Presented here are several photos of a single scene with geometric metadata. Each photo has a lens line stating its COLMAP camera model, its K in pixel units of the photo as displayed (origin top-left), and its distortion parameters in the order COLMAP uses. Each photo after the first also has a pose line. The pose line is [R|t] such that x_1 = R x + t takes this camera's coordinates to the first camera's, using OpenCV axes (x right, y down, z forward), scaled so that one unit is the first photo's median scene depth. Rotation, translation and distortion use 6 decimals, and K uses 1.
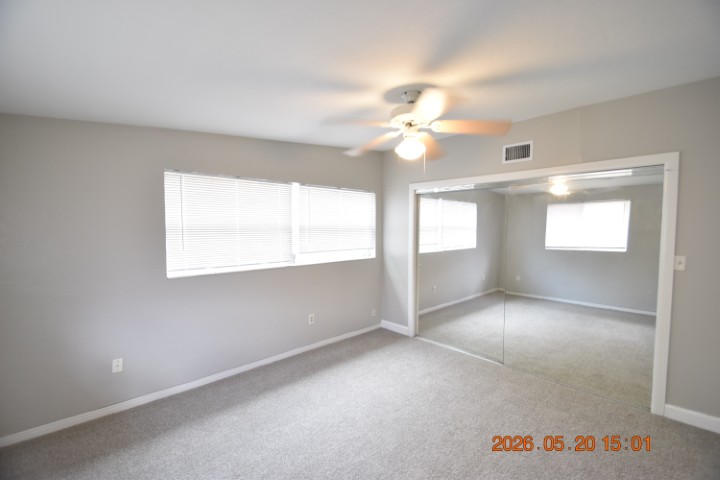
lens RADIAL K [[319.2, 0, 357.3], [0, 319.2, 243.5], [0, 0, 1]] dist [0.022702, -0.020686]
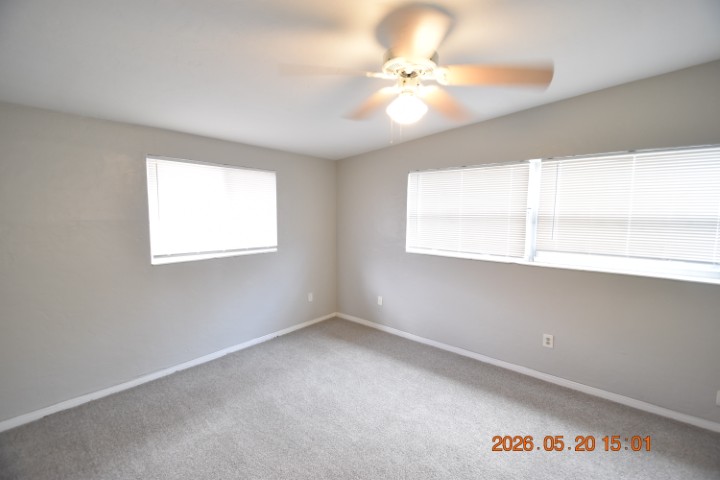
lens RADIAL K [[319.2, 0, 357.3], [0, 319.2, 243.5], [0, 0, 1]] dist [0.022702, -0.020686]
pose [[0.105550, 0.094286, -0.989934, 0.859329], [-0.068291, 0.993832, 0.087376, -0.036891], [0.992066, 0.058381, 0.111338, 0.758775]]
